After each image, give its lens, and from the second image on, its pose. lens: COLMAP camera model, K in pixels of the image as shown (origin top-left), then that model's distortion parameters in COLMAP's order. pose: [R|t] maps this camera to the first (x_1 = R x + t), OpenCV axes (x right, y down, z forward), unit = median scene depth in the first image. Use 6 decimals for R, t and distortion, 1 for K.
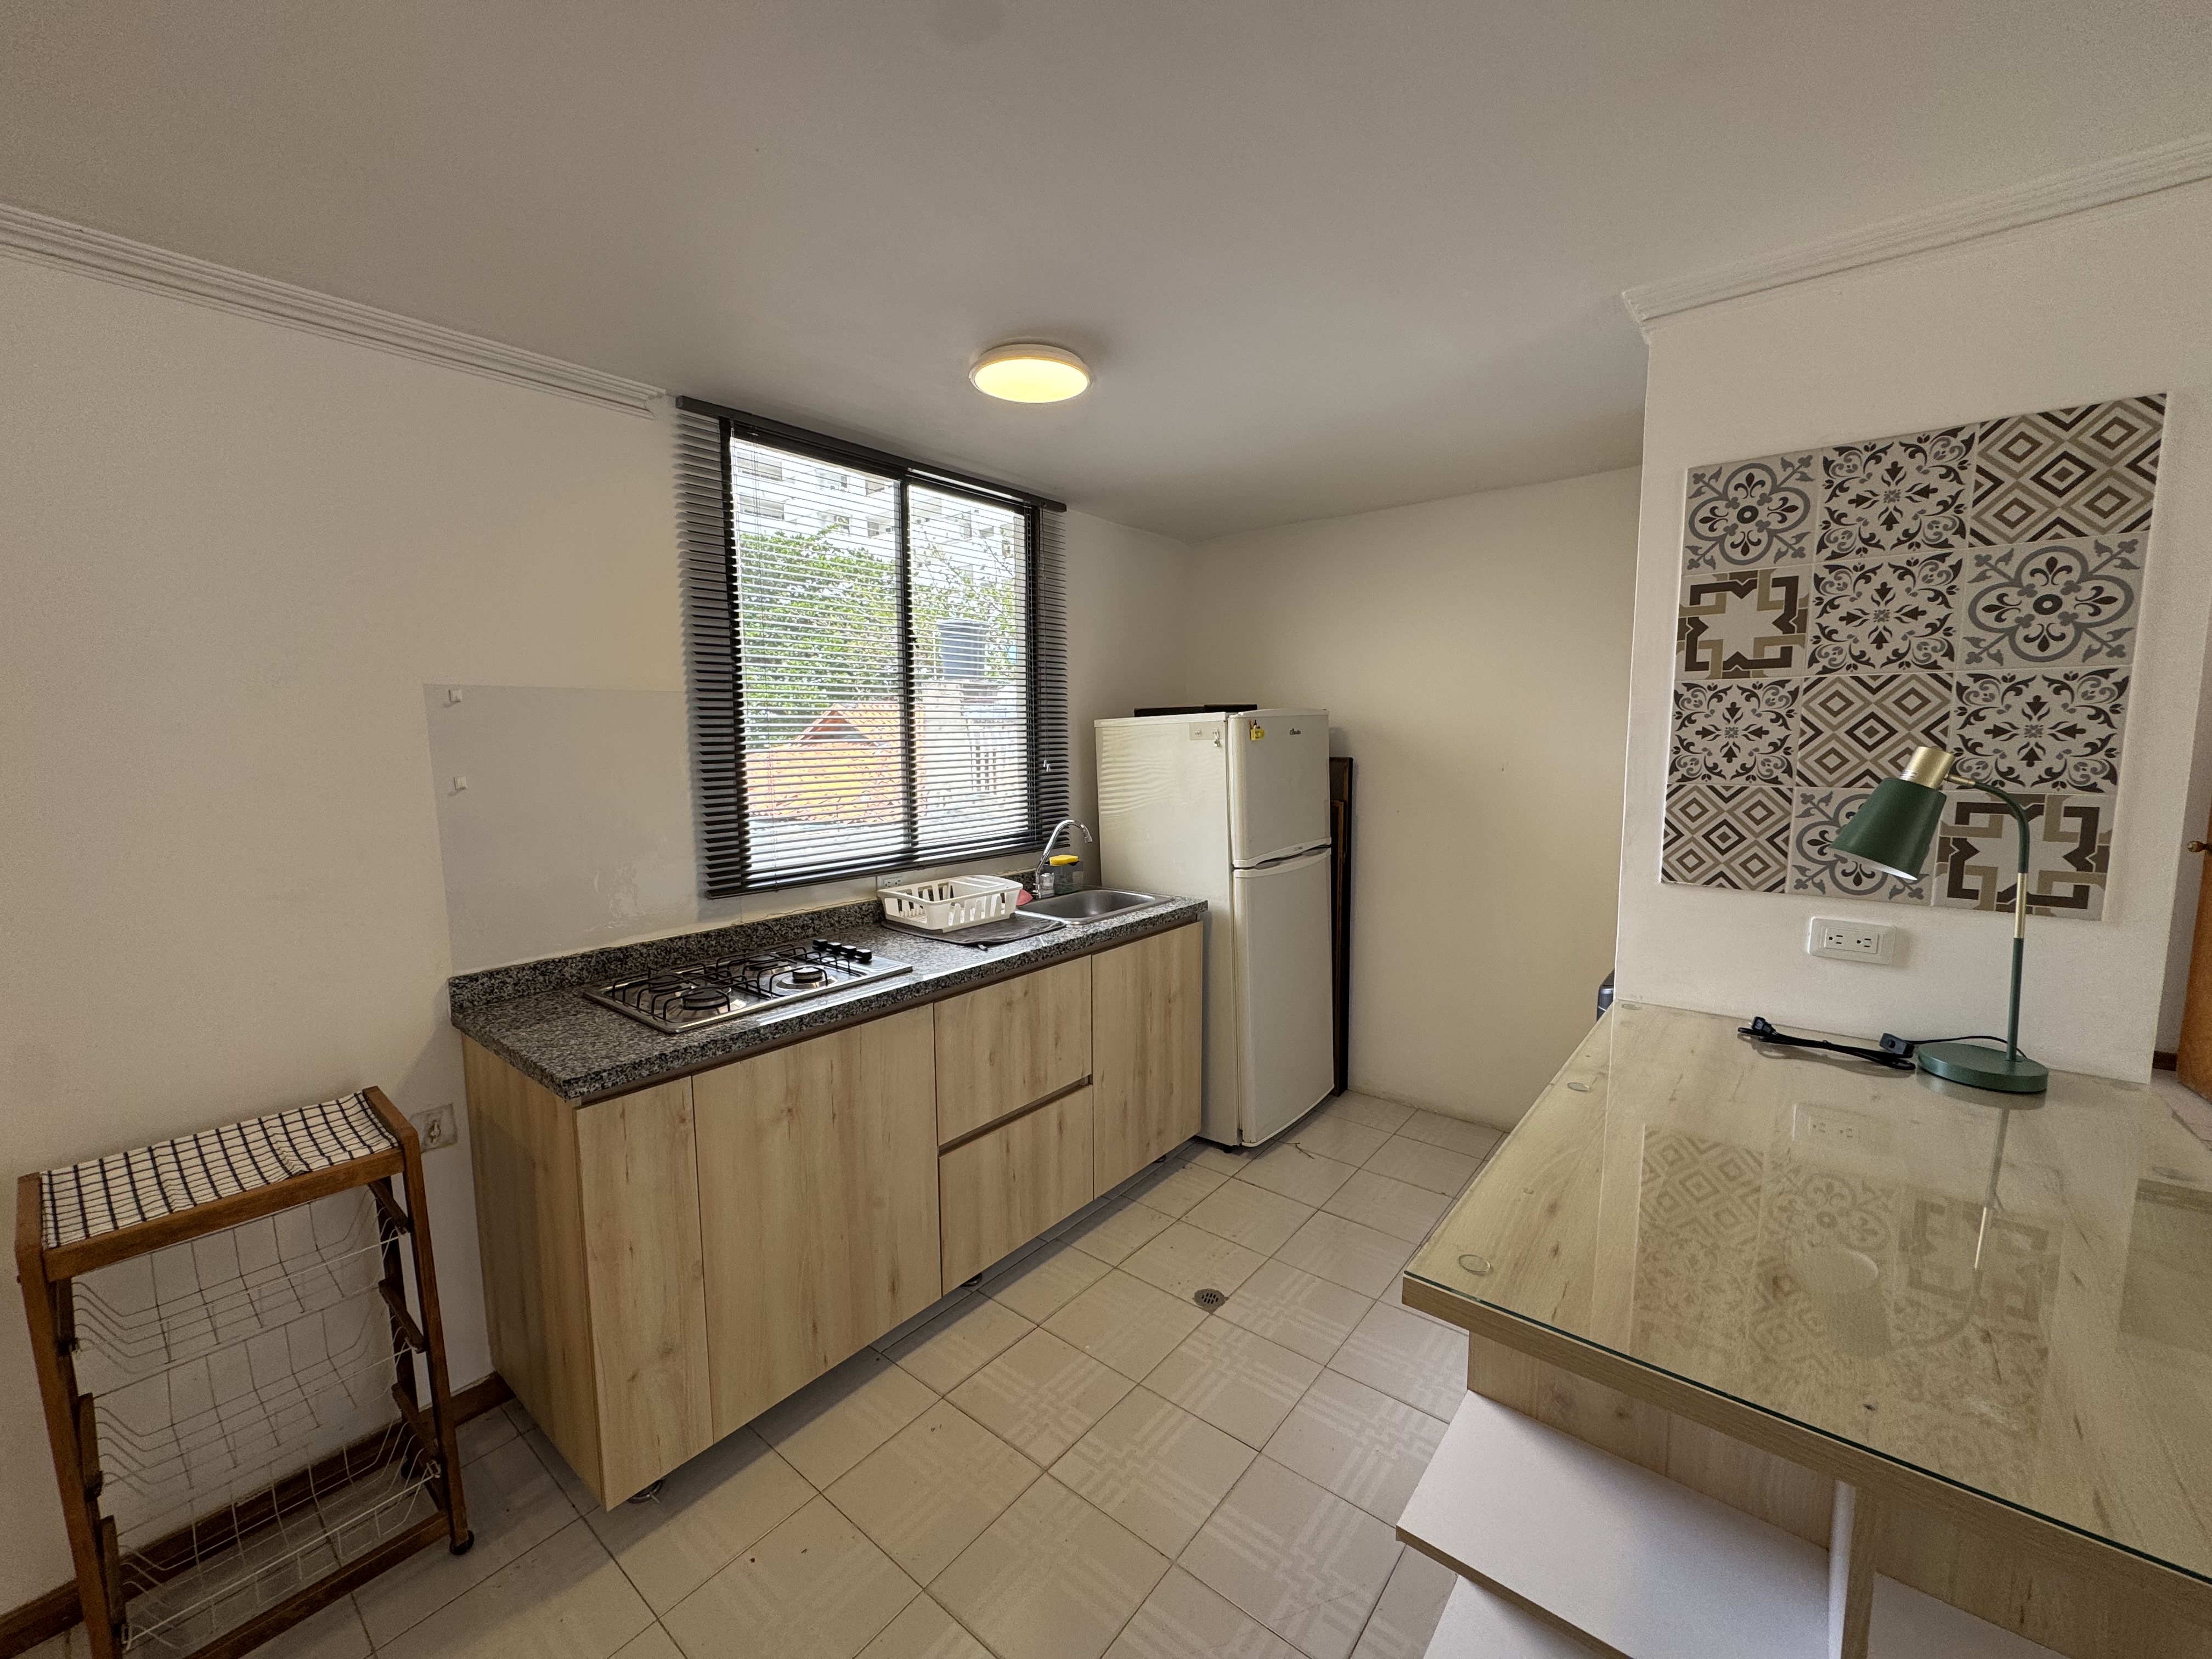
lens RADIAL K [[881.5, 0, 1103.5], [0, 881.5, 830.4], [0, 0, 1]] dist [-0.002747, -0.000177]
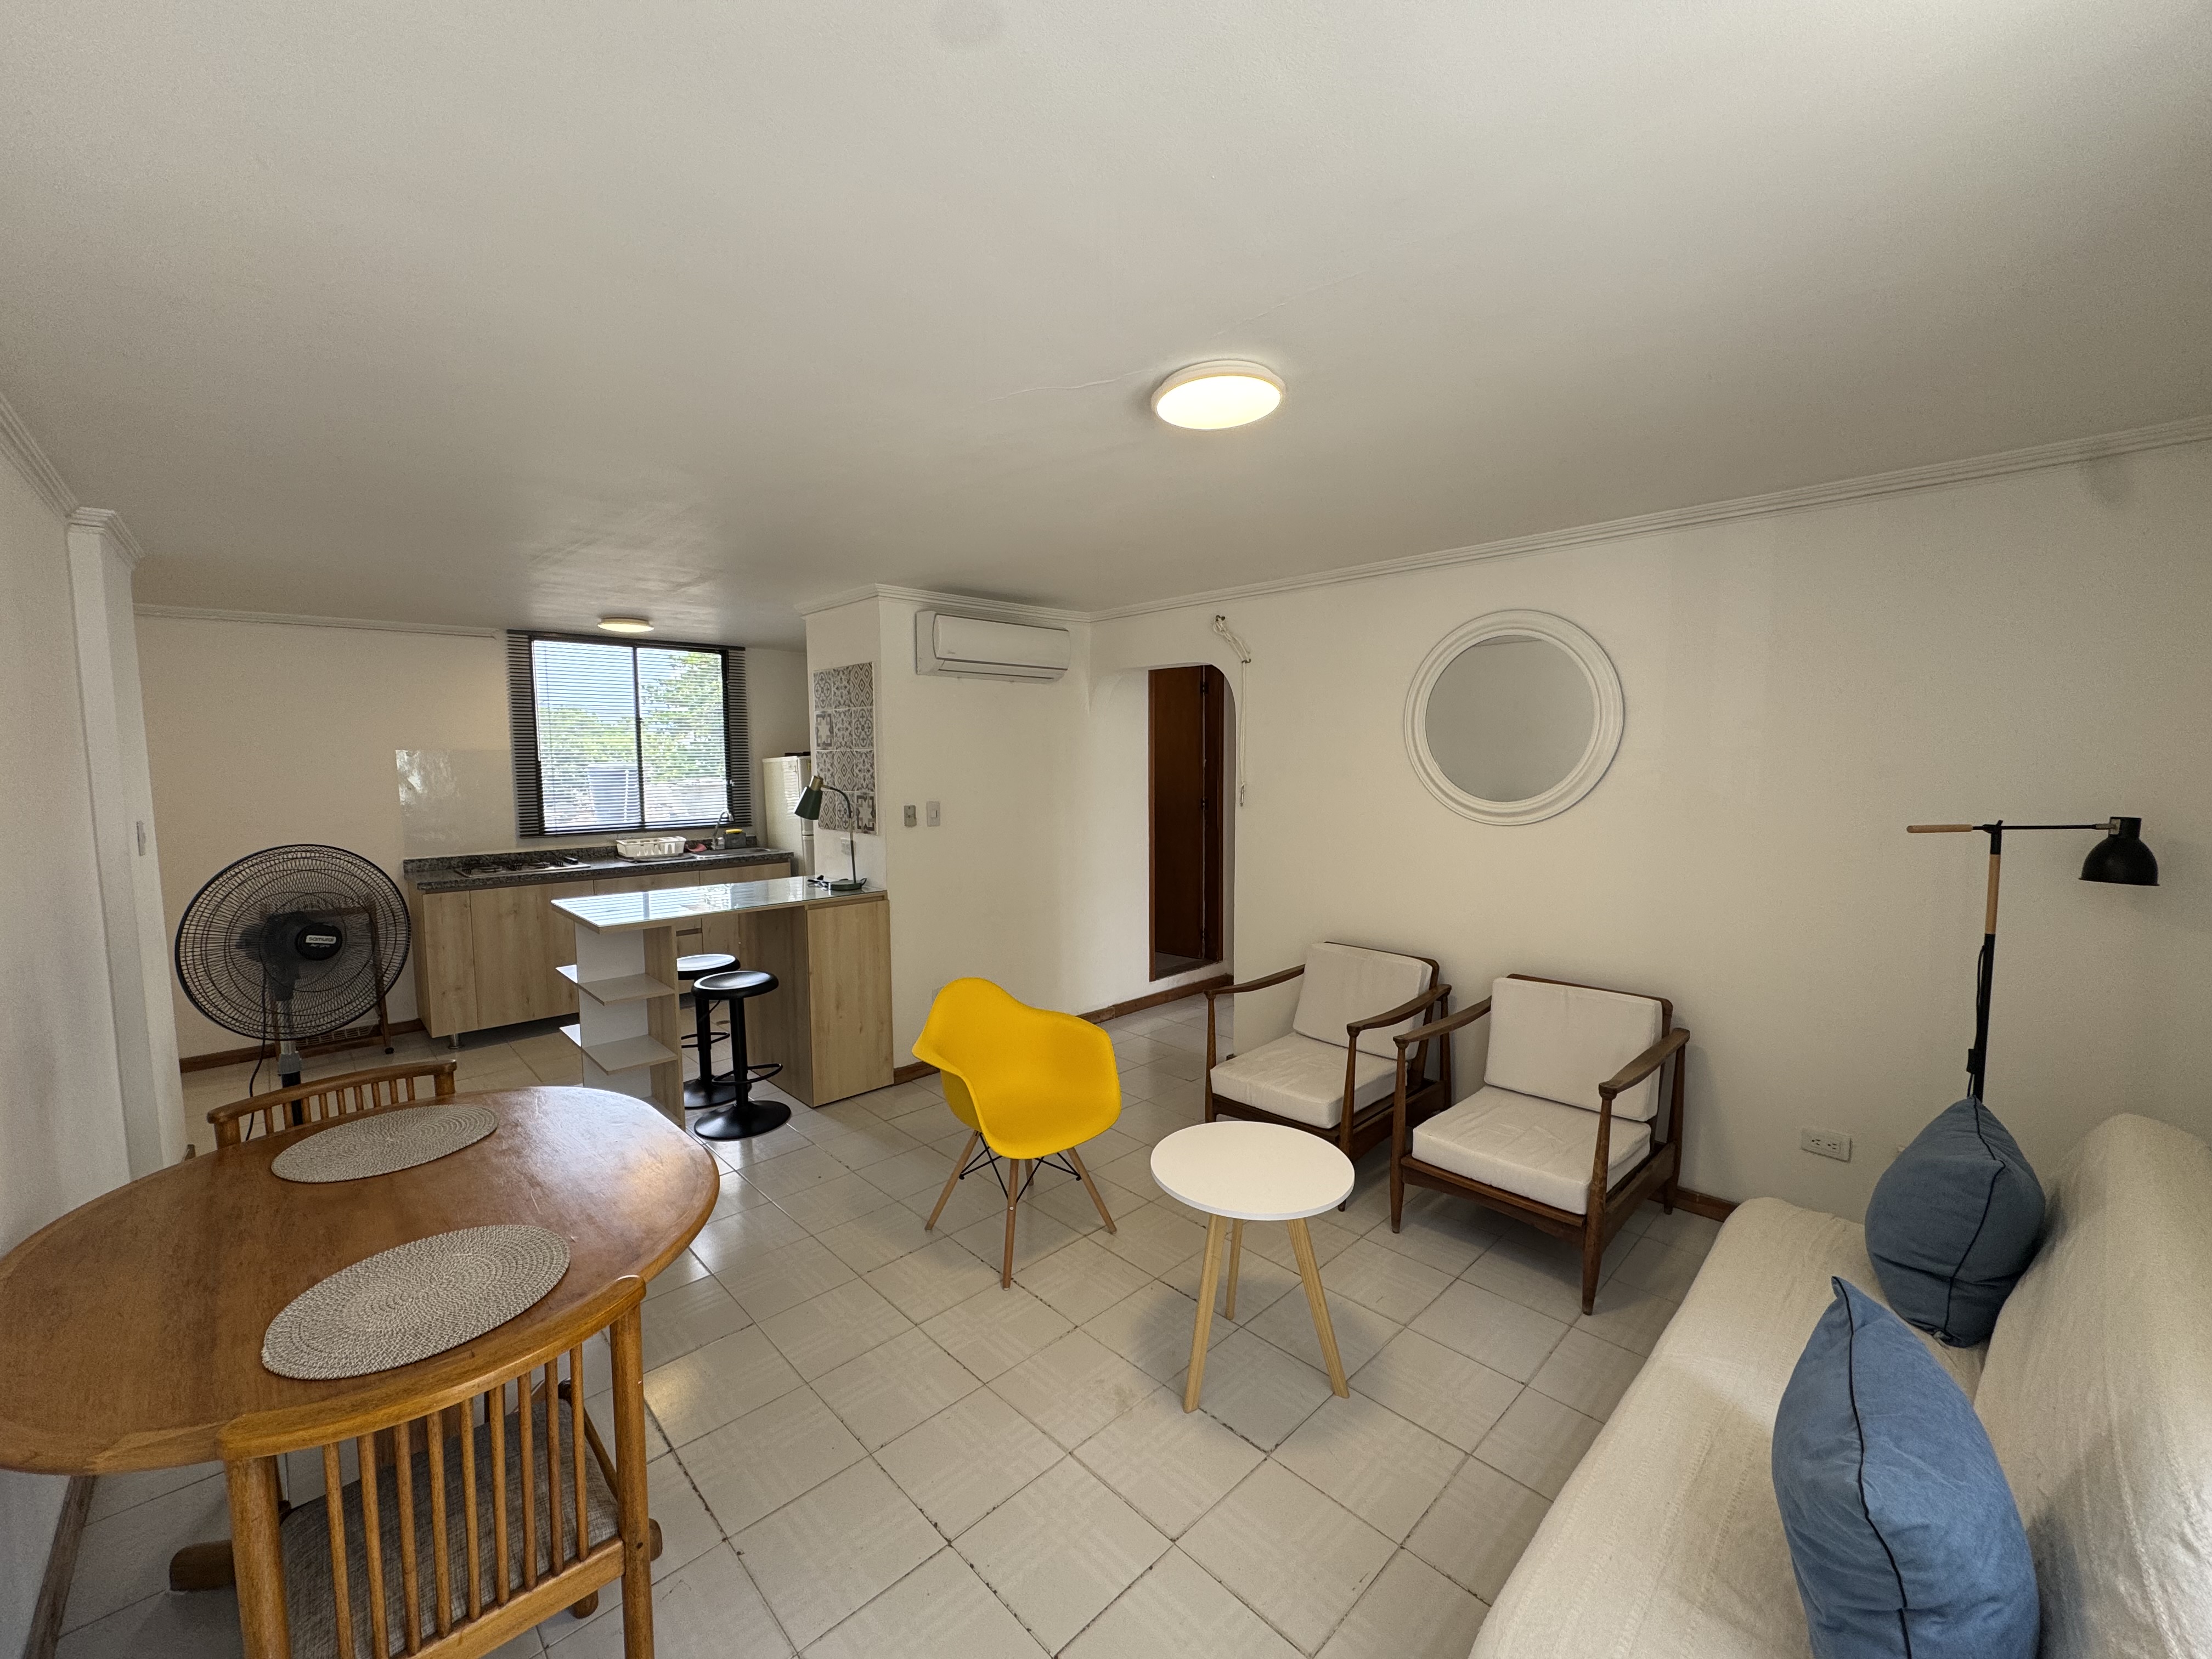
lens RADIAL K [[891.3, 0, 1098.1], [0, 891.3, 833.7], [0, 0, 1]] dist [0.011123, 0.000105]
pose [[0.990873, 0.013937, -0.134075, 2.026007], [-0.017130, 0.999596, -0.022689, 0.136918], [0.133704, 0.024779, 0.990711, -1.674483]]
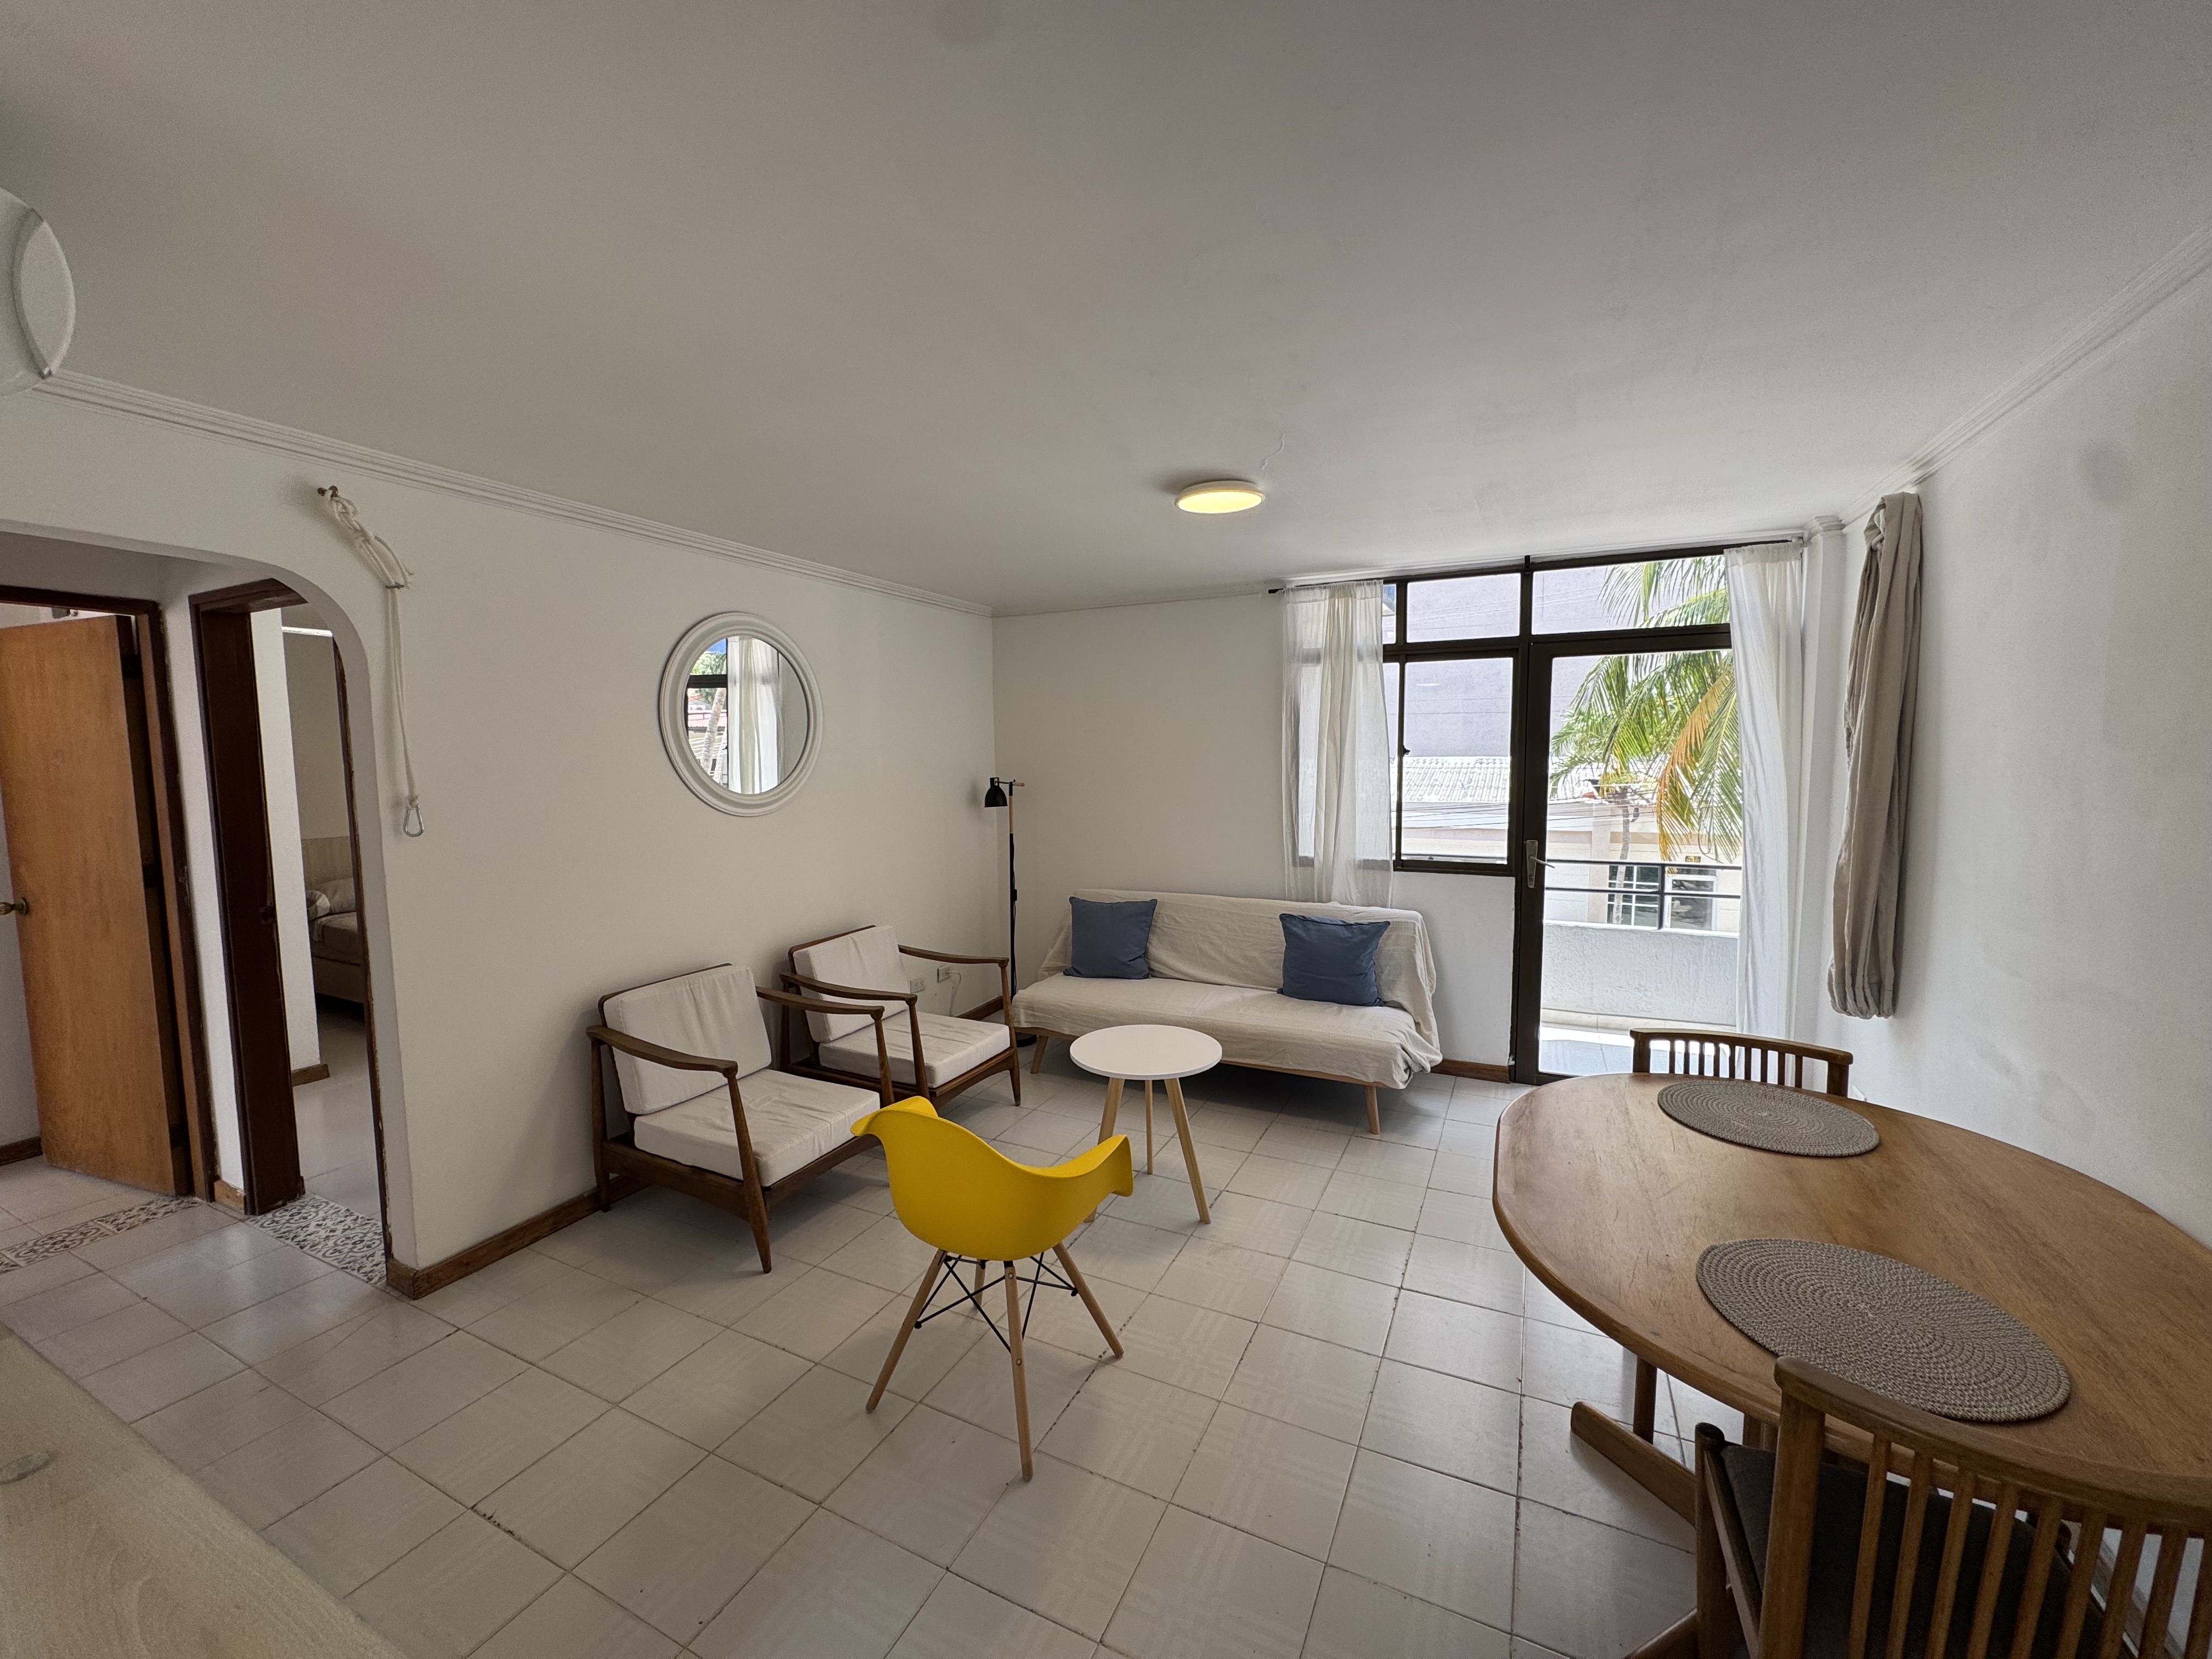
lens RADIAL K [[881.5, 0, 1103.5], [0, 881.5, 830.4], [0, 0, 1]] dist [-0.002747, -0.000177]
pose [[-0.215997, -0.073222, 0.973645, 0.305699], [0.121351, 0.987439, 0.101180, -0.030216], [-0.968824, 0.140007, -0.204398, 0.202573]]
